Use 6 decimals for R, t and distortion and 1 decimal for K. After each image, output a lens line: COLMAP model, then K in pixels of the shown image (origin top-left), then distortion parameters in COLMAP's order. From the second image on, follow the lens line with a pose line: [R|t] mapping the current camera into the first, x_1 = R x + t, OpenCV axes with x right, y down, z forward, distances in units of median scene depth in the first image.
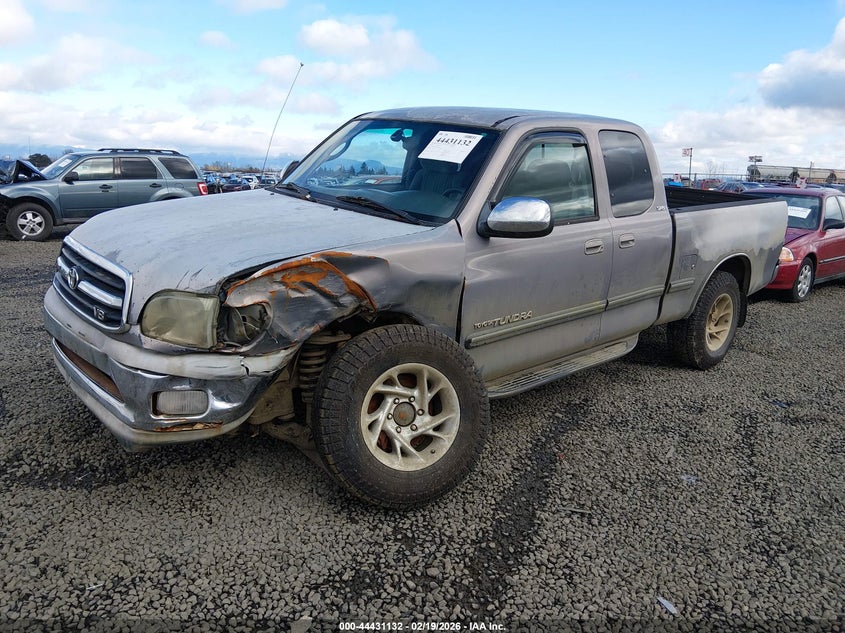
lens RADIAL K [[669.7, 0, 422.5], [0, 669.7, 316.5], [0, 0, 1]] dist [-0.007314, -0.003074]
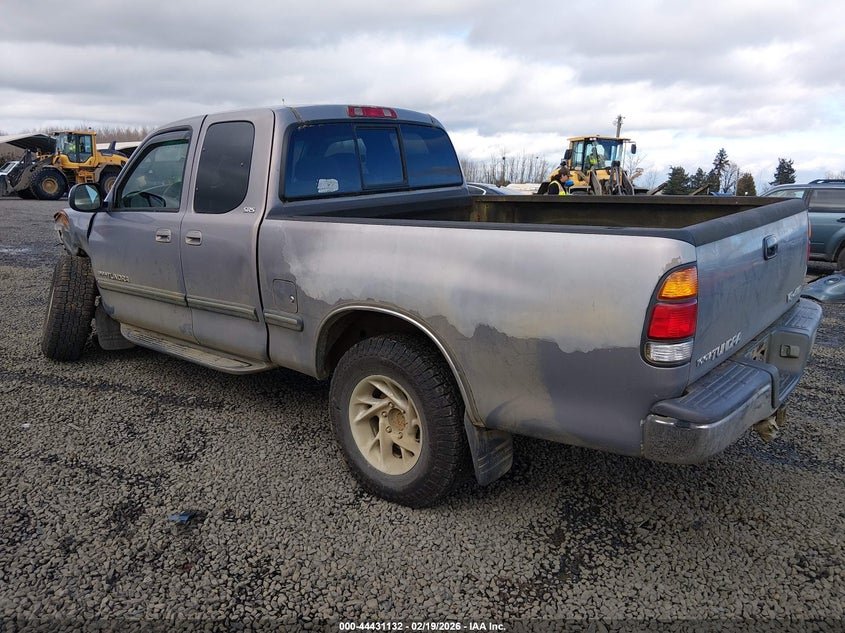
lens RADIAL K [[663.4, 0, 422.5], [0, 663.4, 316.5], [0, 0, 1]] dist [-0.053500, -0.008157]
pose [[0.124431, 0.175065, -0.976662, 1.161850], [-0.251278, 0.957785, 0.139667, -0.198332], [0.959883, 0.228035, 0.163168, 1.078177]]
